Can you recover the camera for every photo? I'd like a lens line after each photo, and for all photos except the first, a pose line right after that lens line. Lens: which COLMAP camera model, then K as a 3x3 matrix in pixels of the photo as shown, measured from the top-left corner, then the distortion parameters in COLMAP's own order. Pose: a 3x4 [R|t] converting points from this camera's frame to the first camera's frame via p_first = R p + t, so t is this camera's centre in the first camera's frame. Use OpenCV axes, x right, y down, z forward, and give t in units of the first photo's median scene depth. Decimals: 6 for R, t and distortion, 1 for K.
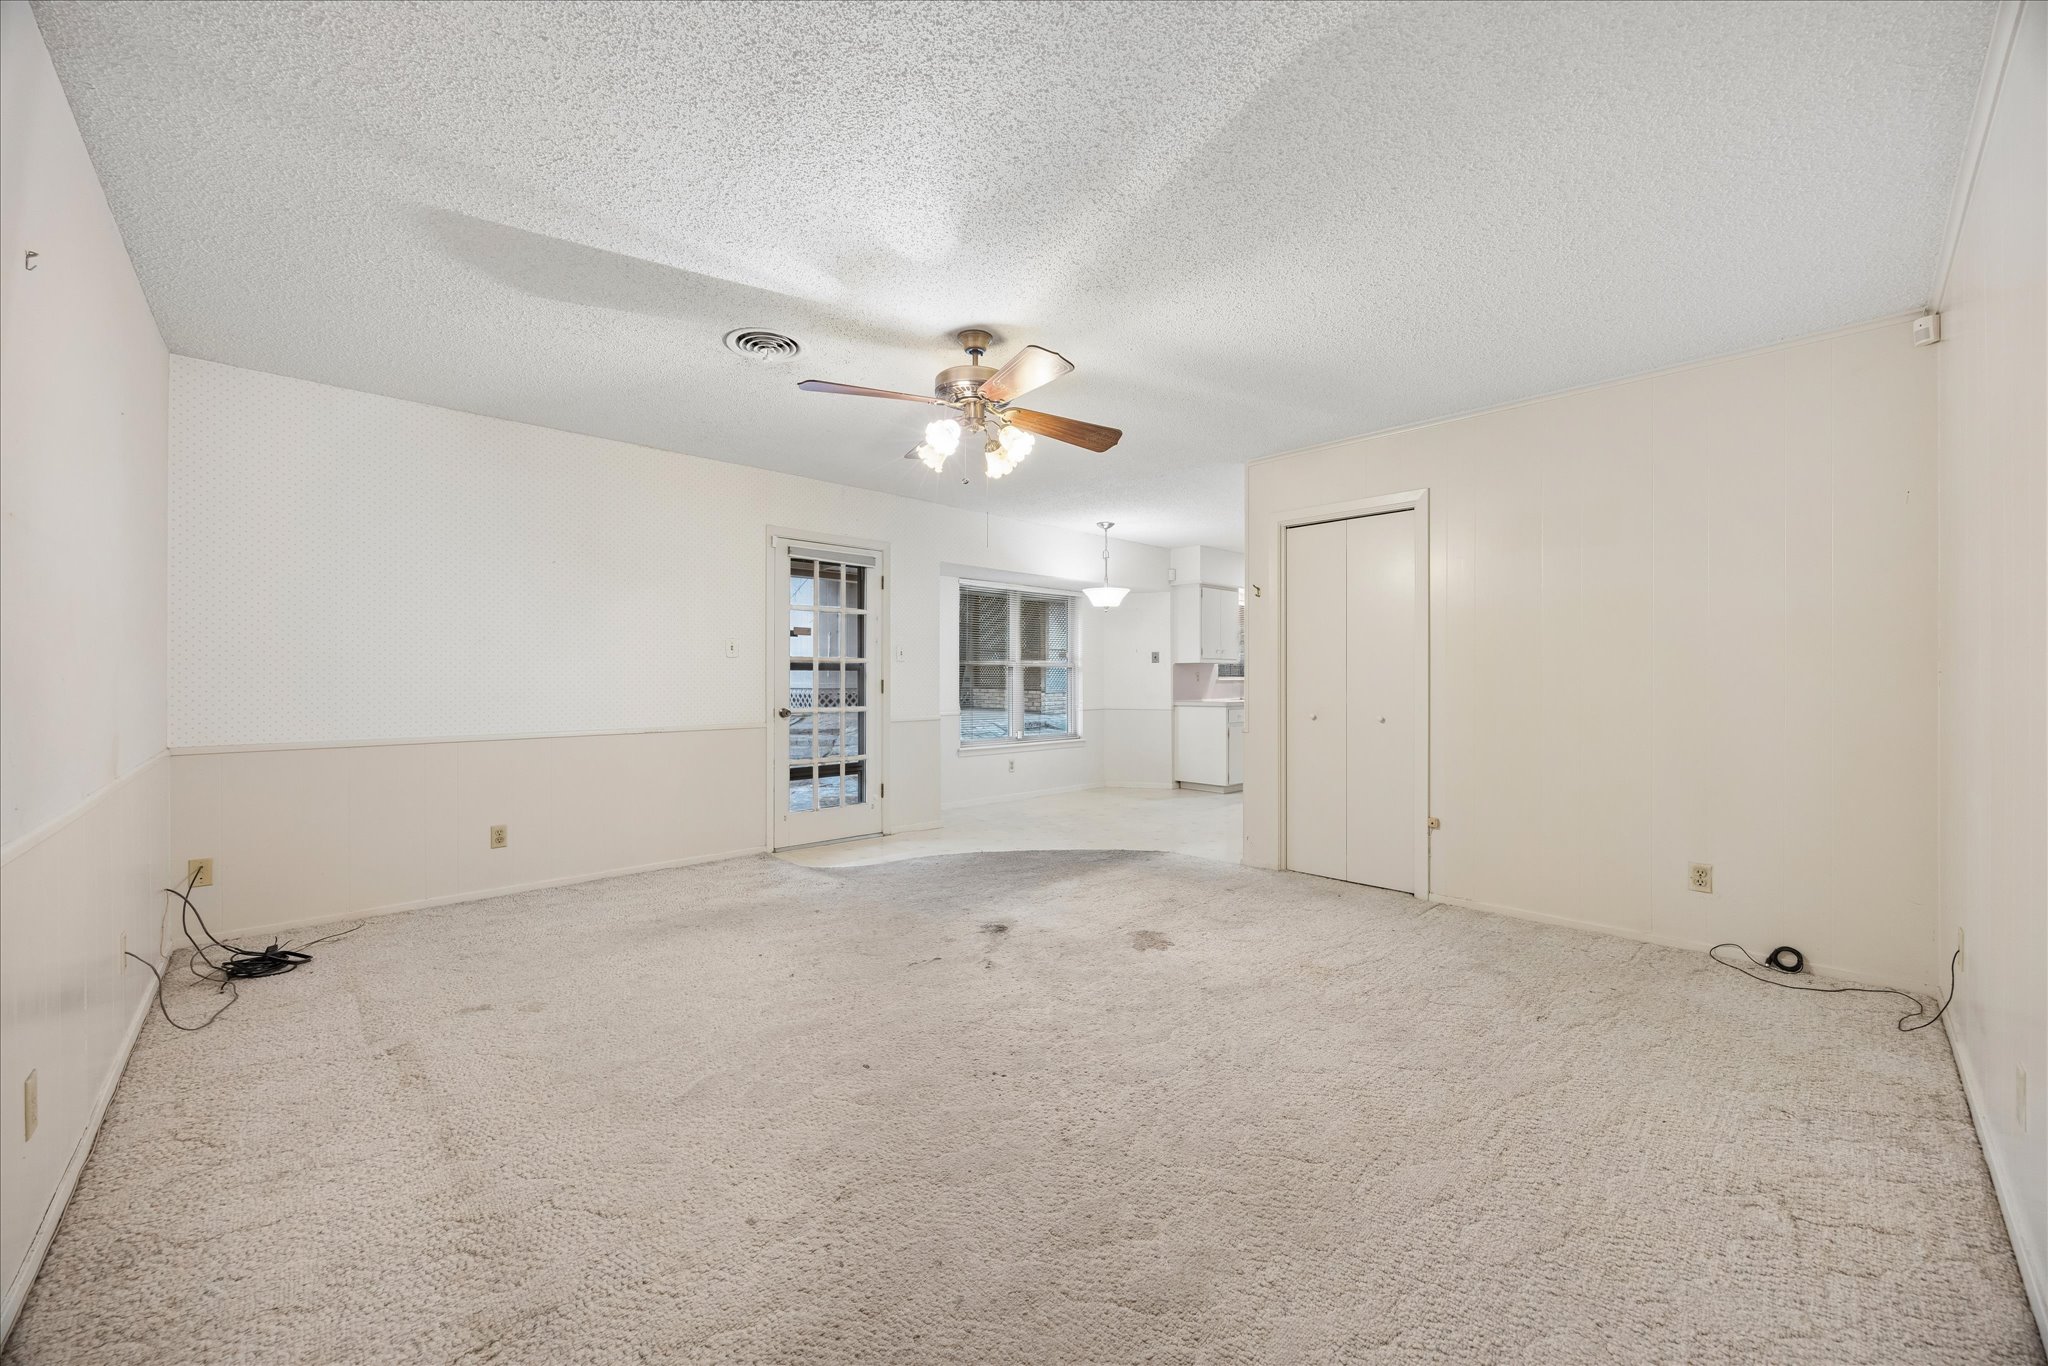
lens RADIAL K [[775.0, 0, 1035.0], [0, 775.0, 680.9], [0, 0, 1]] dist [-0.000899, -0.000111]
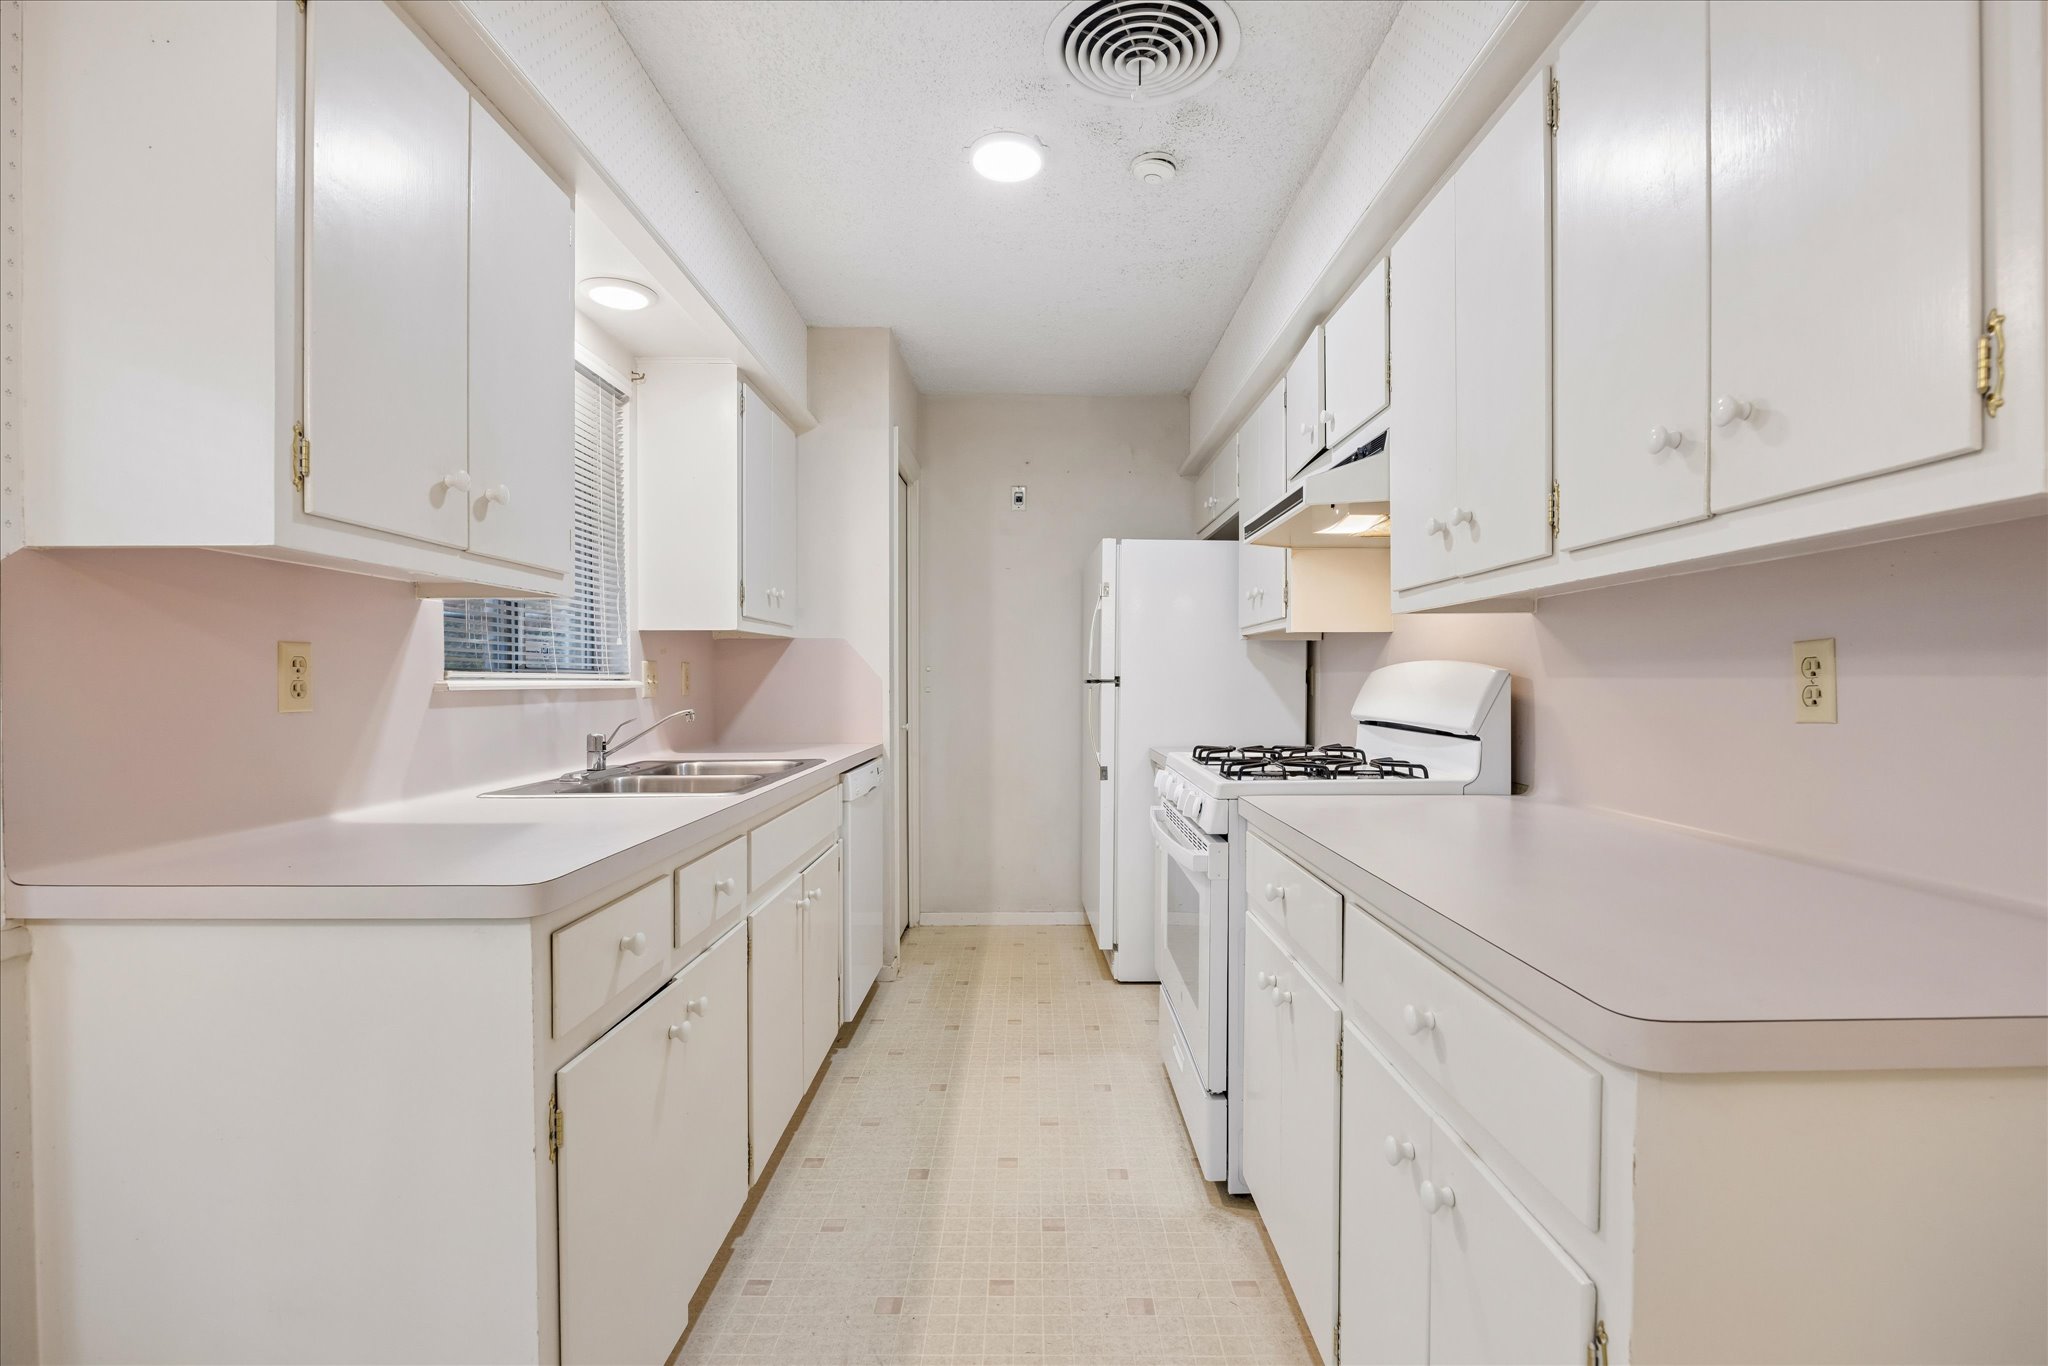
lens RADIAL K [[942.4, 0, 1034.2], [0, 942.4, 695.7], [0, 0, 1]] dist [-0.025953, 0.000022]
pose [[0.689077, -0.005760, 0.724666, 0.186756], [-0.001605, 0.999954, 0.009475, -0.002278], [-0.724687, -0.007692, 0.689036, 0.808009]]
